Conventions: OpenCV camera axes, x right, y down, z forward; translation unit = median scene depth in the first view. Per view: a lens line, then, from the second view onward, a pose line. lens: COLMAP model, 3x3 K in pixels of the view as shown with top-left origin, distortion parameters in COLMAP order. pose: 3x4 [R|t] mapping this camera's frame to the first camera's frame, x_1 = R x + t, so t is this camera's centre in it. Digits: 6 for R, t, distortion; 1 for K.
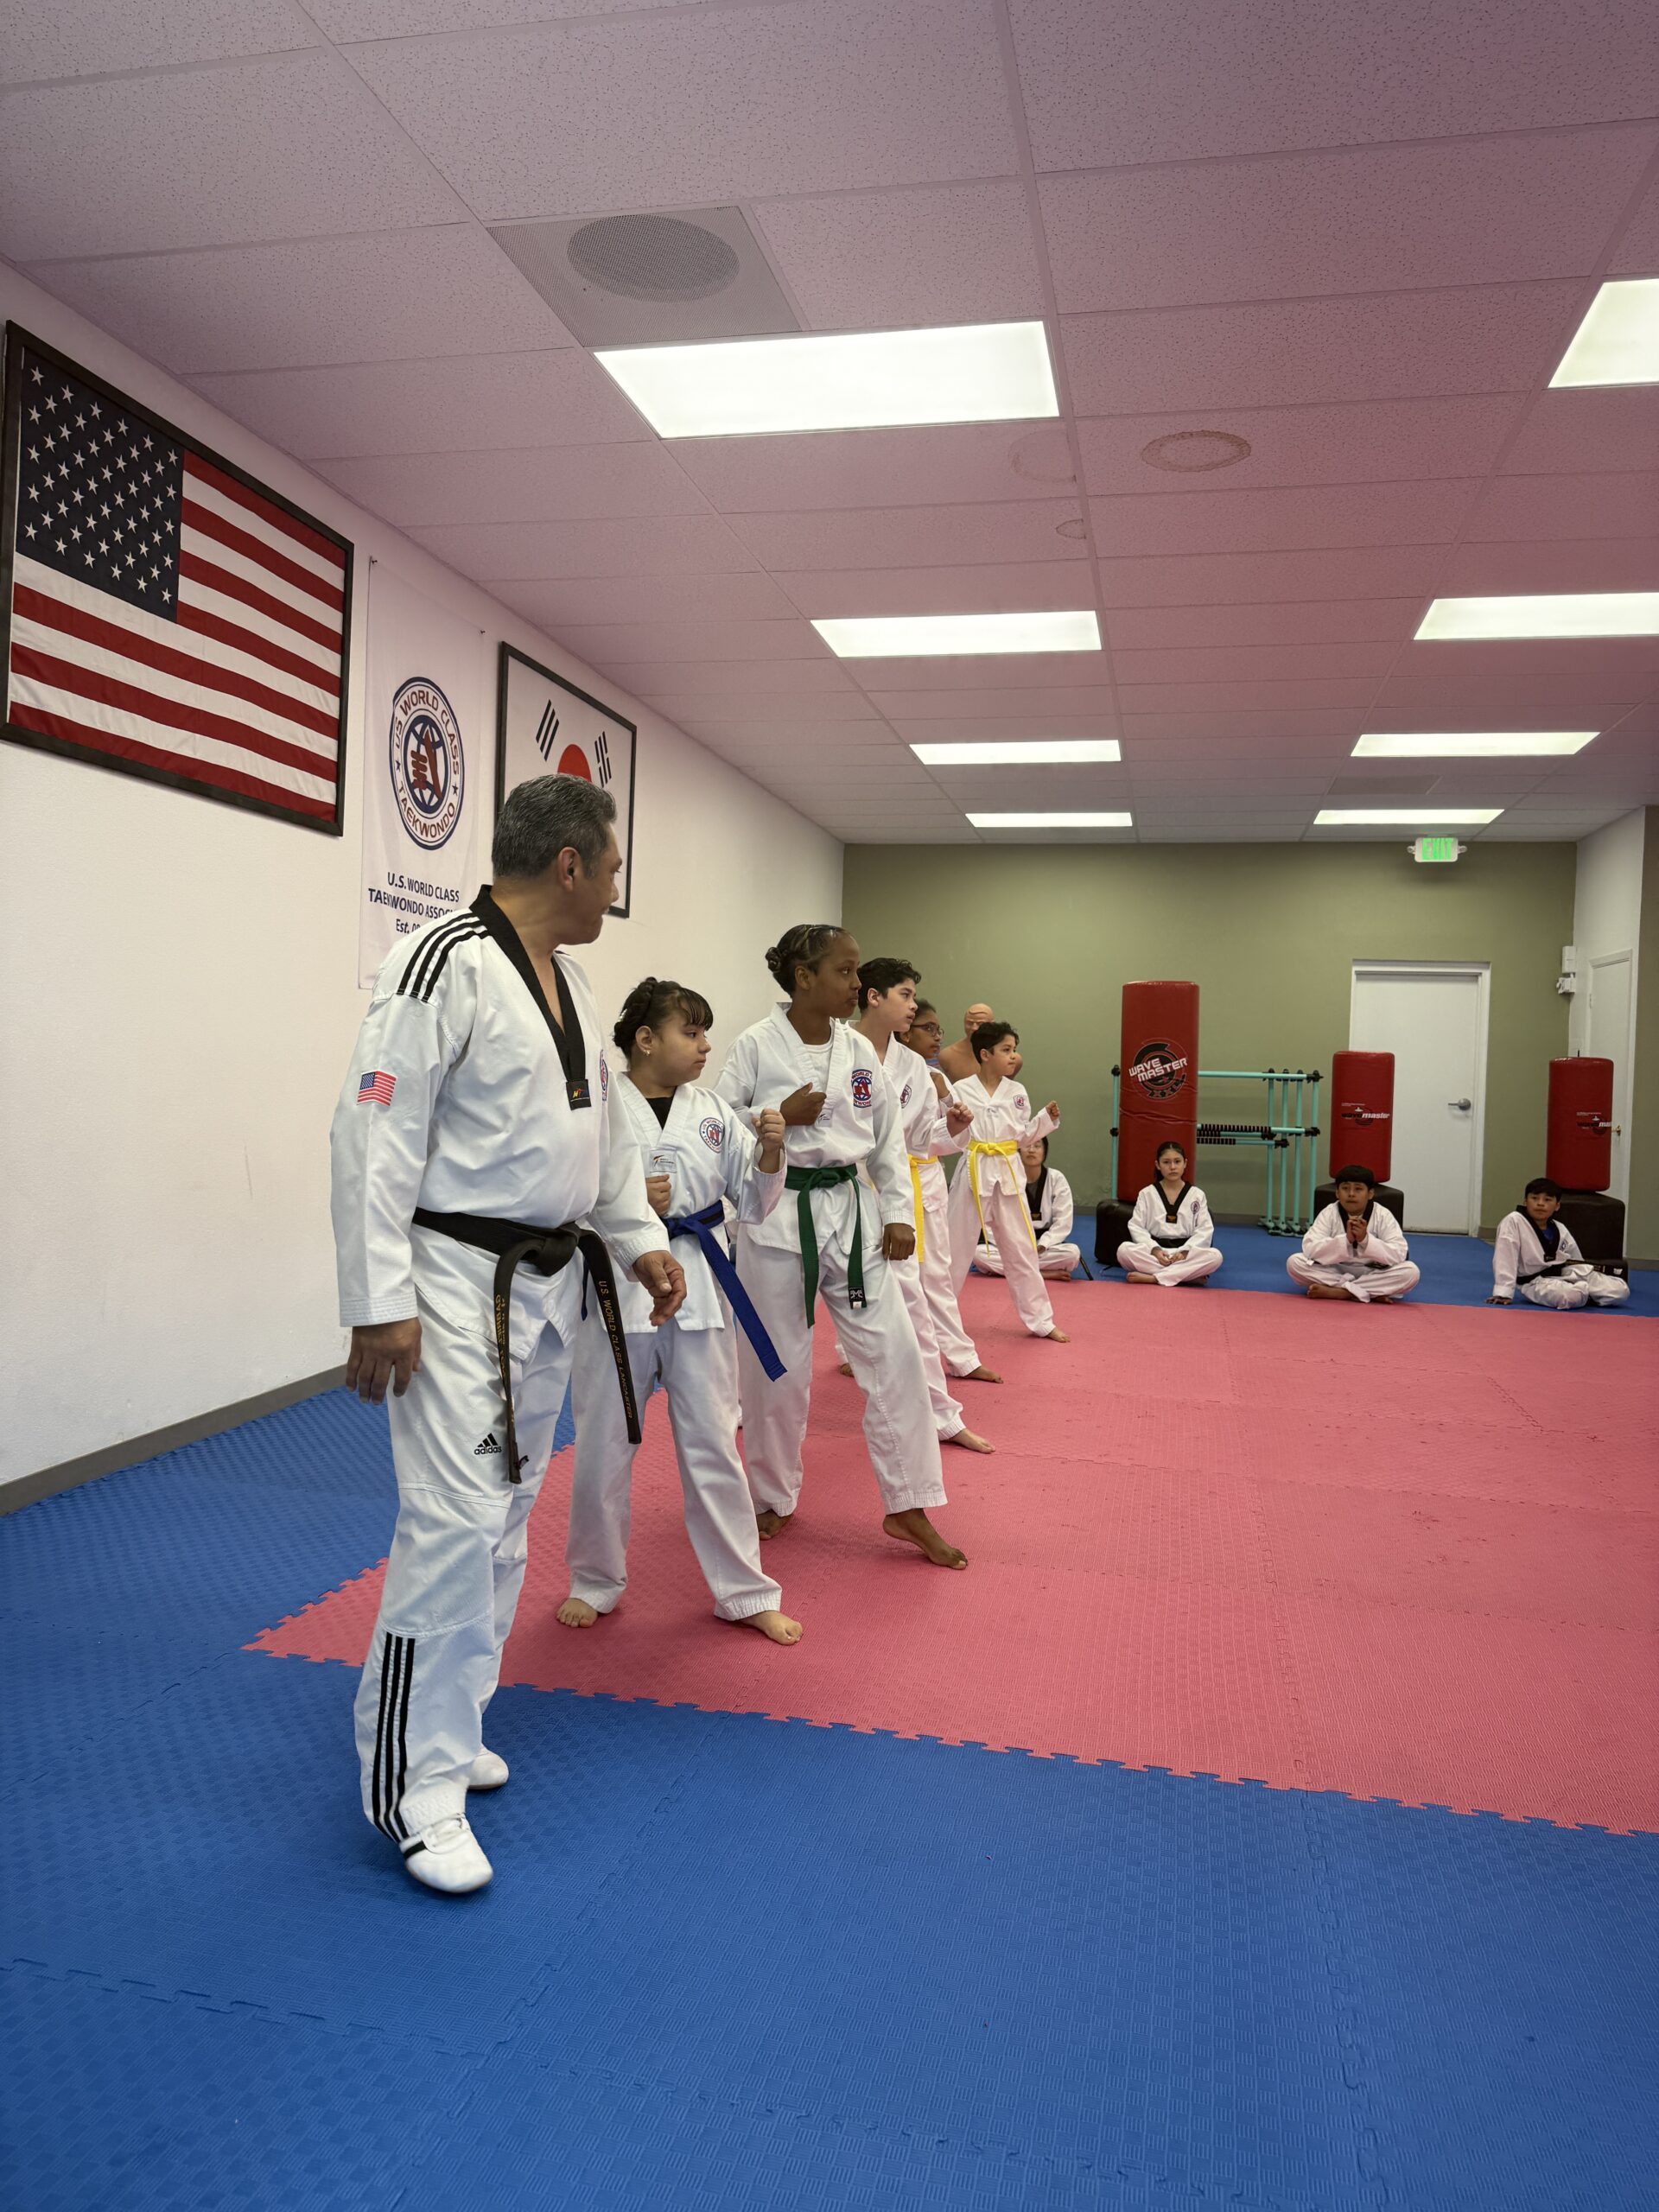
lens RADIAL K [[1564.4, 0, 845.6], [0, 1564.4, 1100.8], [0, 0, 1]] dist [0.073491, -0.098149]
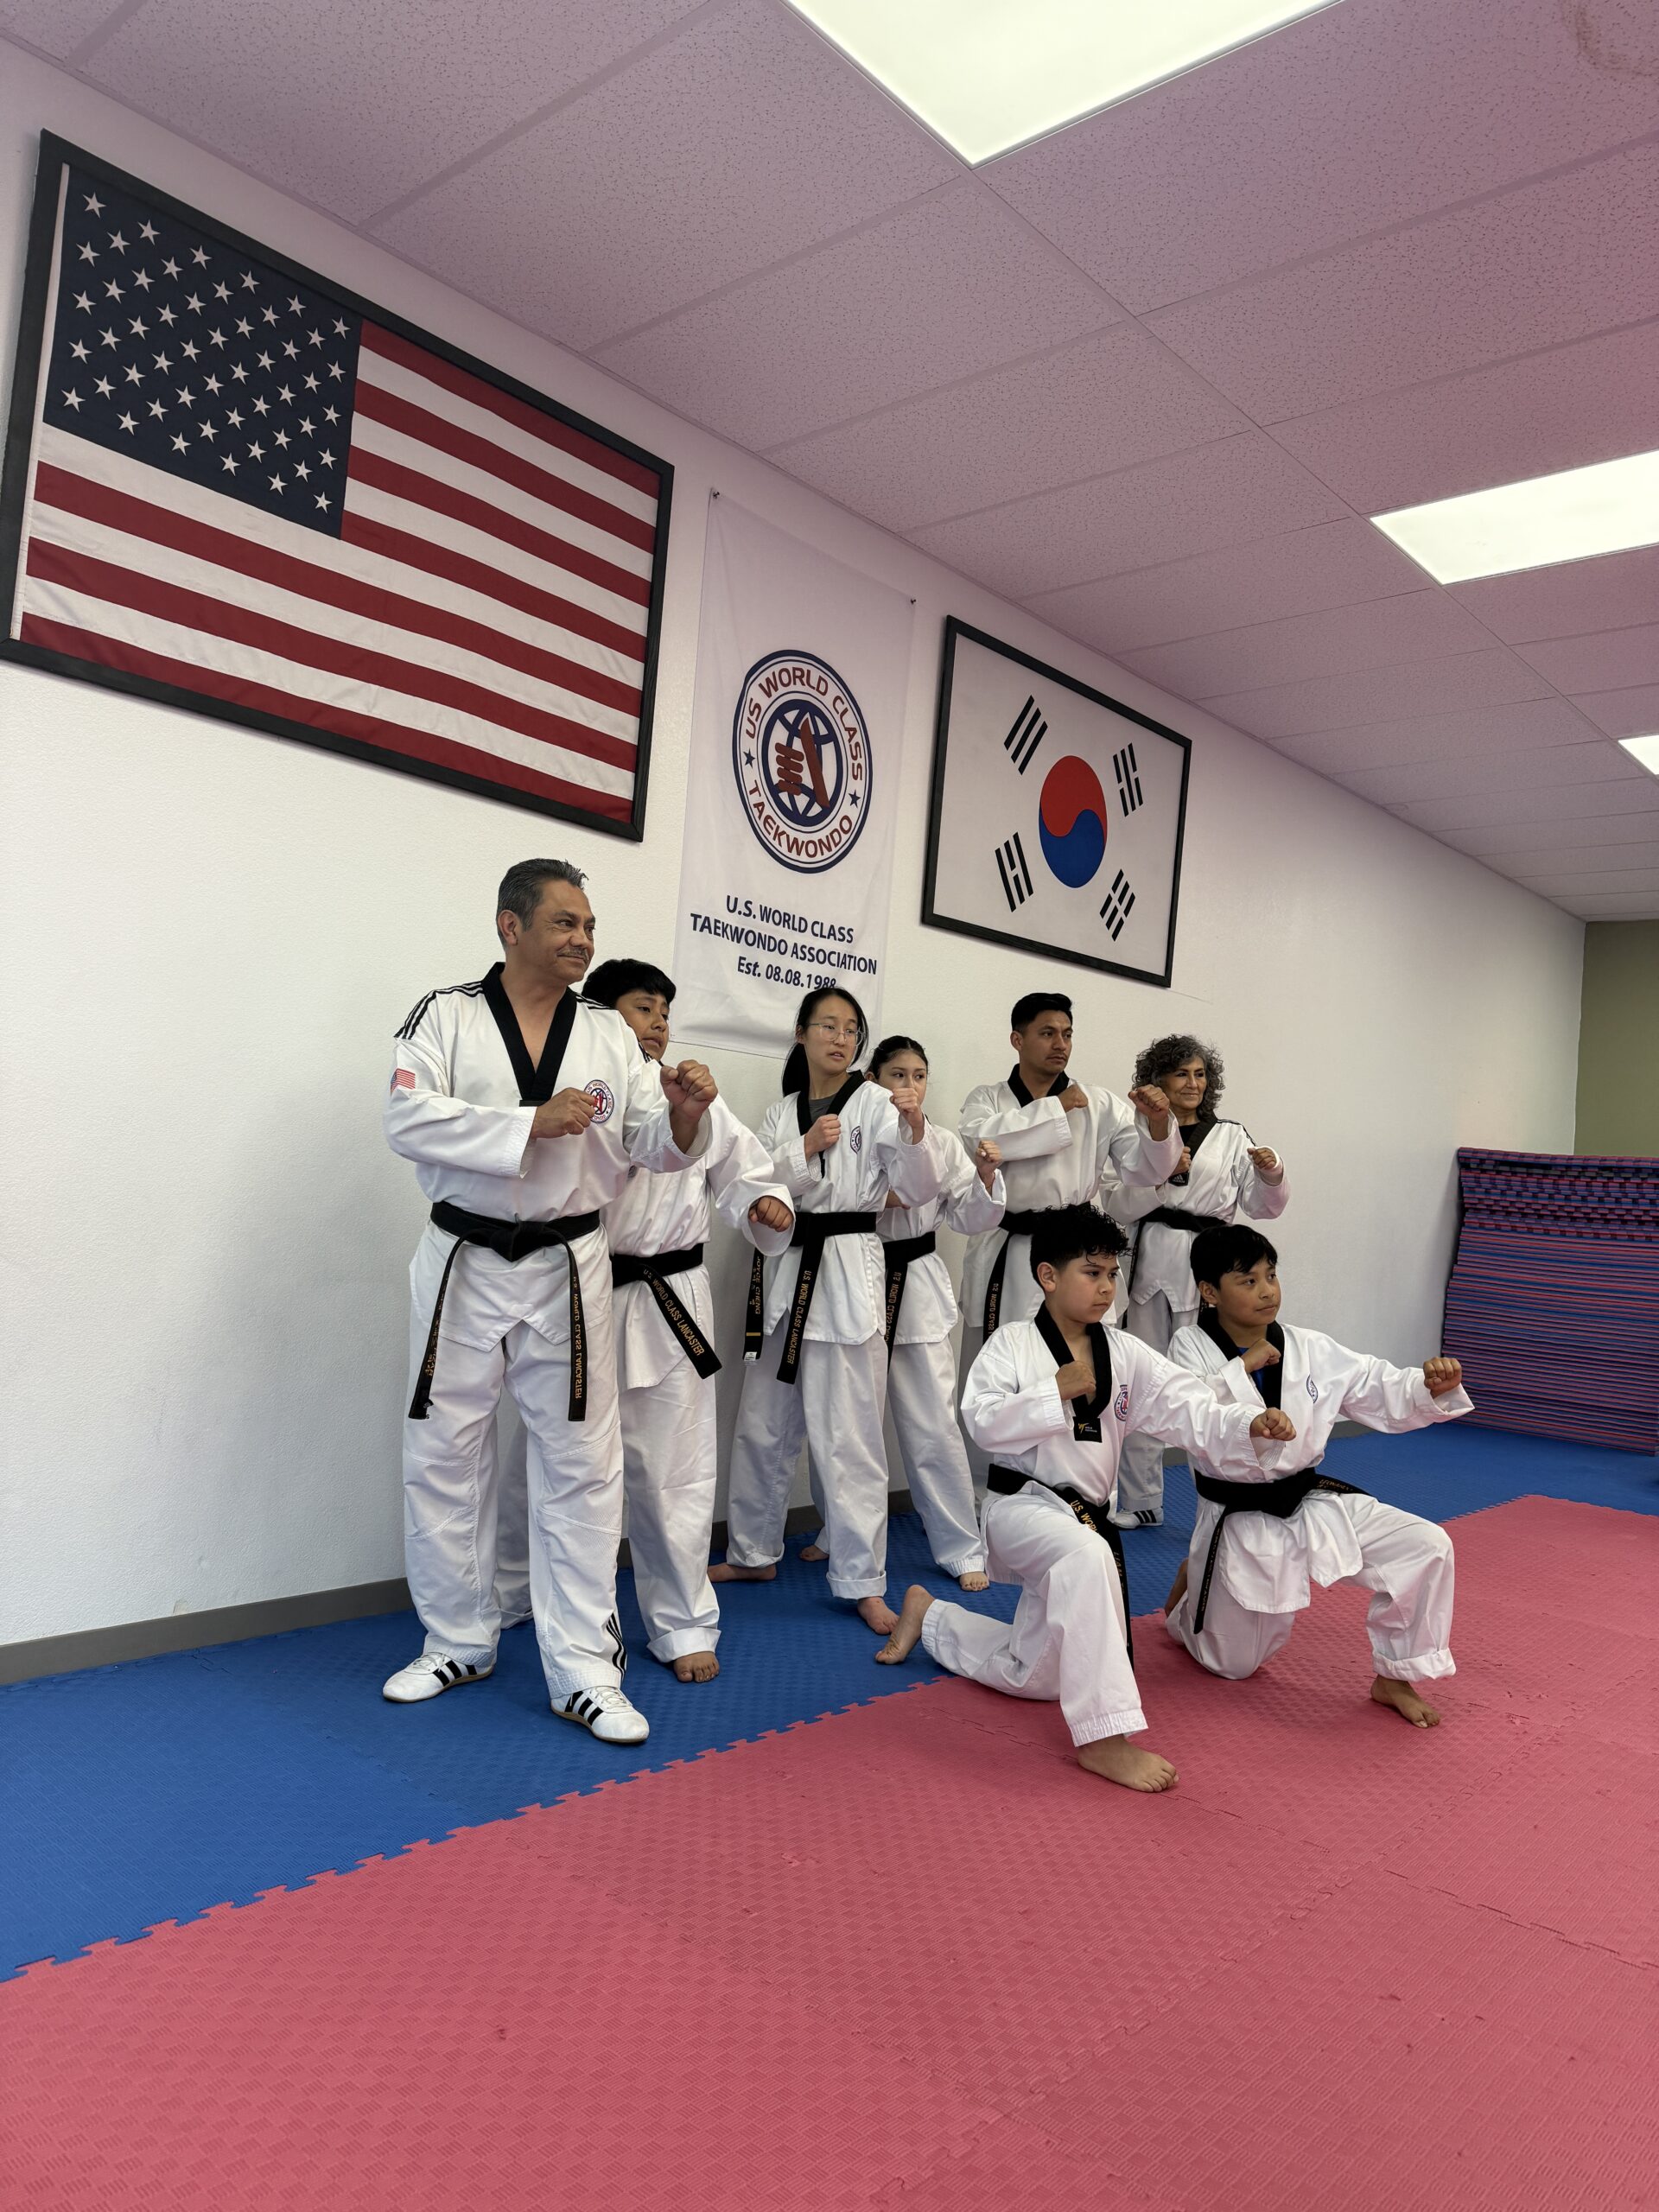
lens RADIAL K [[1564.4, 0, 838.0], [0, 1564.4, 1116.2], [0, 0, 1]] dist [0.073491, -0.098149]
pose [[0.874037, 0.008918, -0.485777, 0.125746], [-0.054260, 0.995369, -0.079354, 0.018836], [0.482820, 0.095717, 0.870473, 0.364592]]
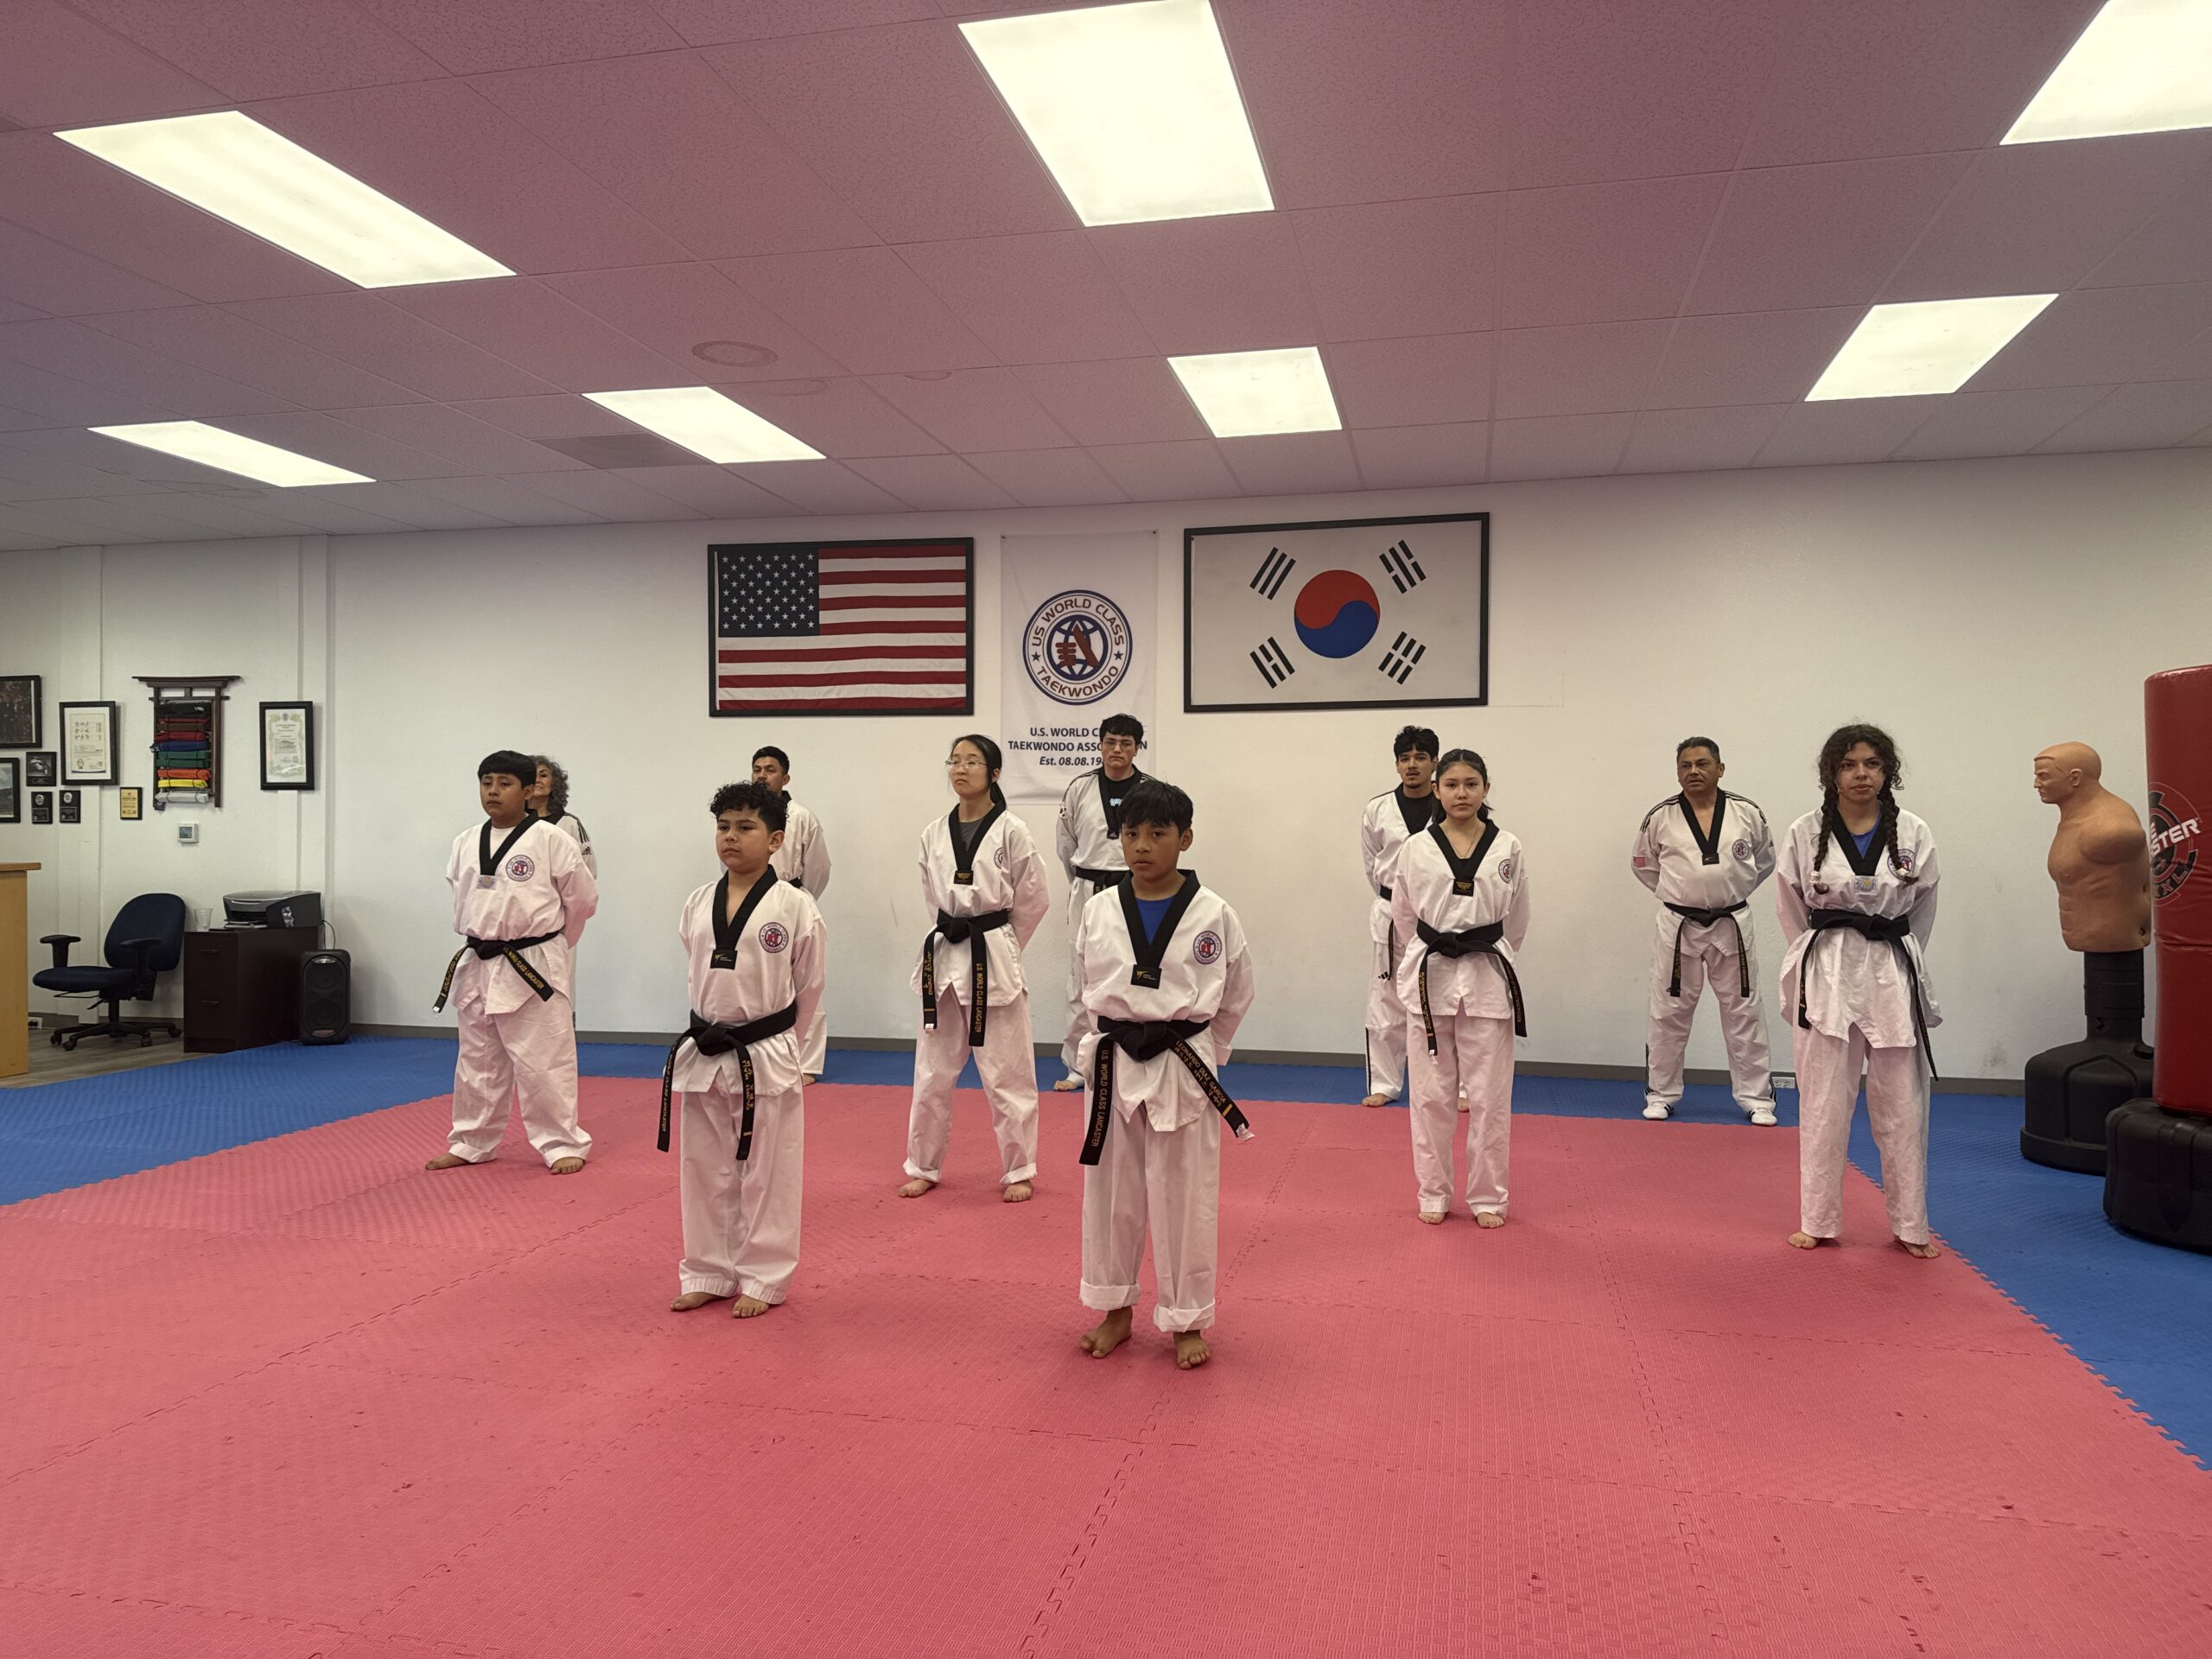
lens RADIAL K [[1564.4, 0, 1120.8], [0, 1564.4, 845.8], [0, 0, 1]] dist [0.073491, -0.098149]
pose [[-0.017260, -0.026007, -0.999513, 1.196118], [-0.027085, 0.999307, -0.025534, 0.004945], [0.999484, 0.026631, -0.017953, 1.094451]]
